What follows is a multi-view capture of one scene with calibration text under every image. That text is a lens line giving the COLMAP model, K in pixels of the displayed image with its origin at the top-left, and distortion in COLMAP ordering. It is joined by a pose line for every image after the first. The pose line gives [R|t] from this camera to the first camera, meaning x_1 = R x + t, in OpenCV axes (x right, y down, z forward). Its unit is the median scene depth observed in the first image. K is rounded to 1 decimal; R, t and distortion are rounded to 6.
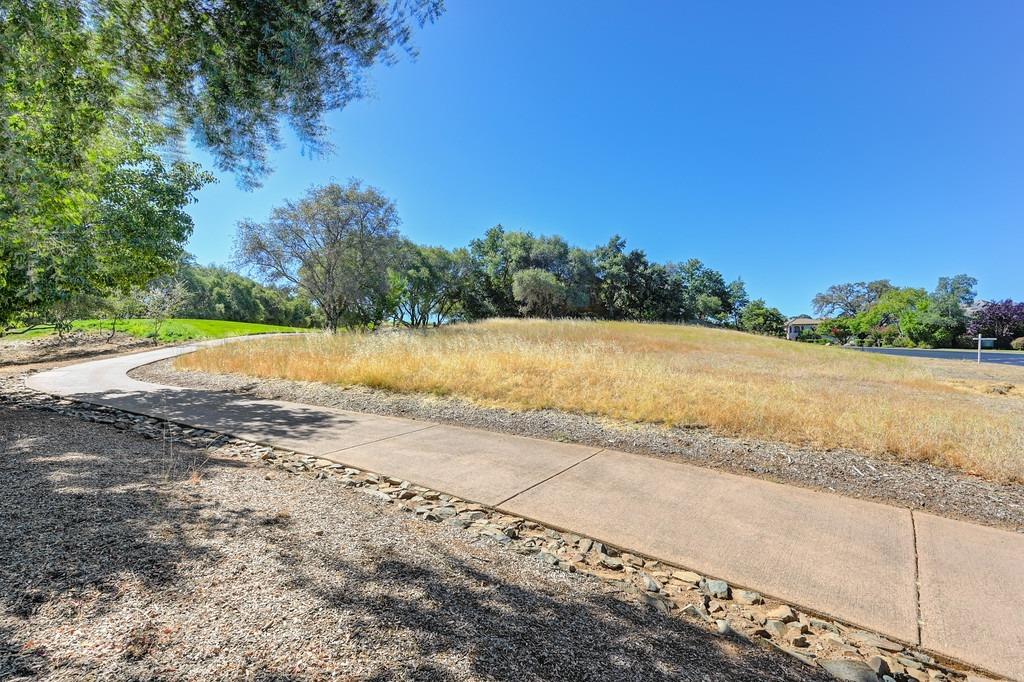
lens RADIAL K [[467.4, 0, 512.8], [0, 467.4, 341.7], [0, 0, 1]] dist [0.002255, -0.000399]
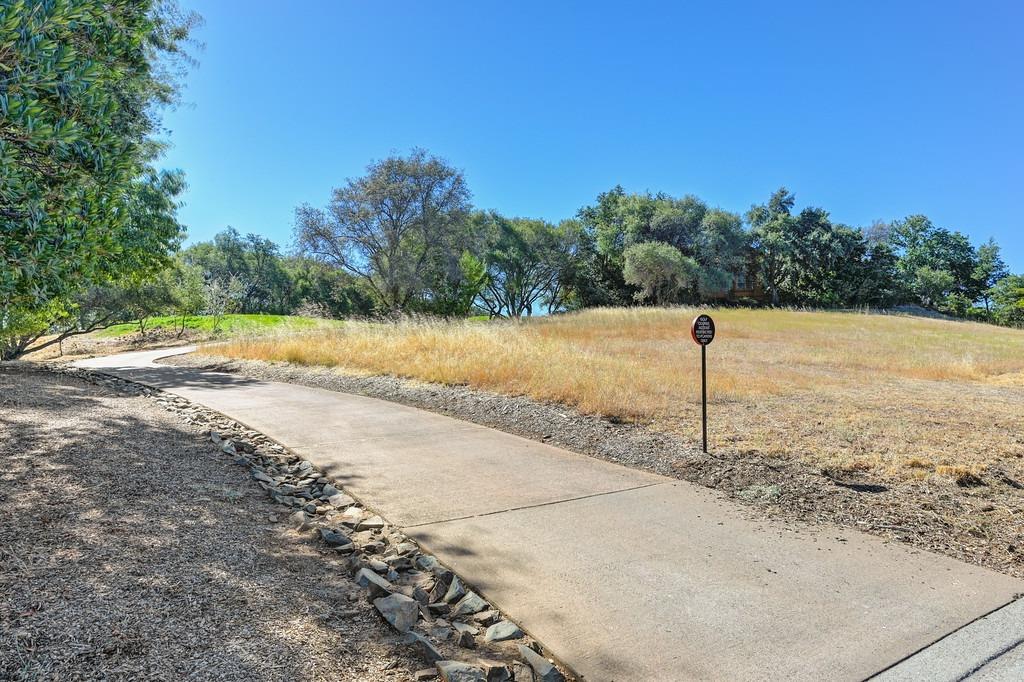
lens RADIAL K [[638.5, 0, 511.4], [0, 638.5, 343.6], [0, 0, 1]] dist [-0.002662, 0.000486]
pose [[0.959127, -0.003343, -0.282956, 0.109670], [0.002942, 0.999994, -0.001844, 0.009913], [0.282960, 0.000936, 0.959131, -0.055271]]
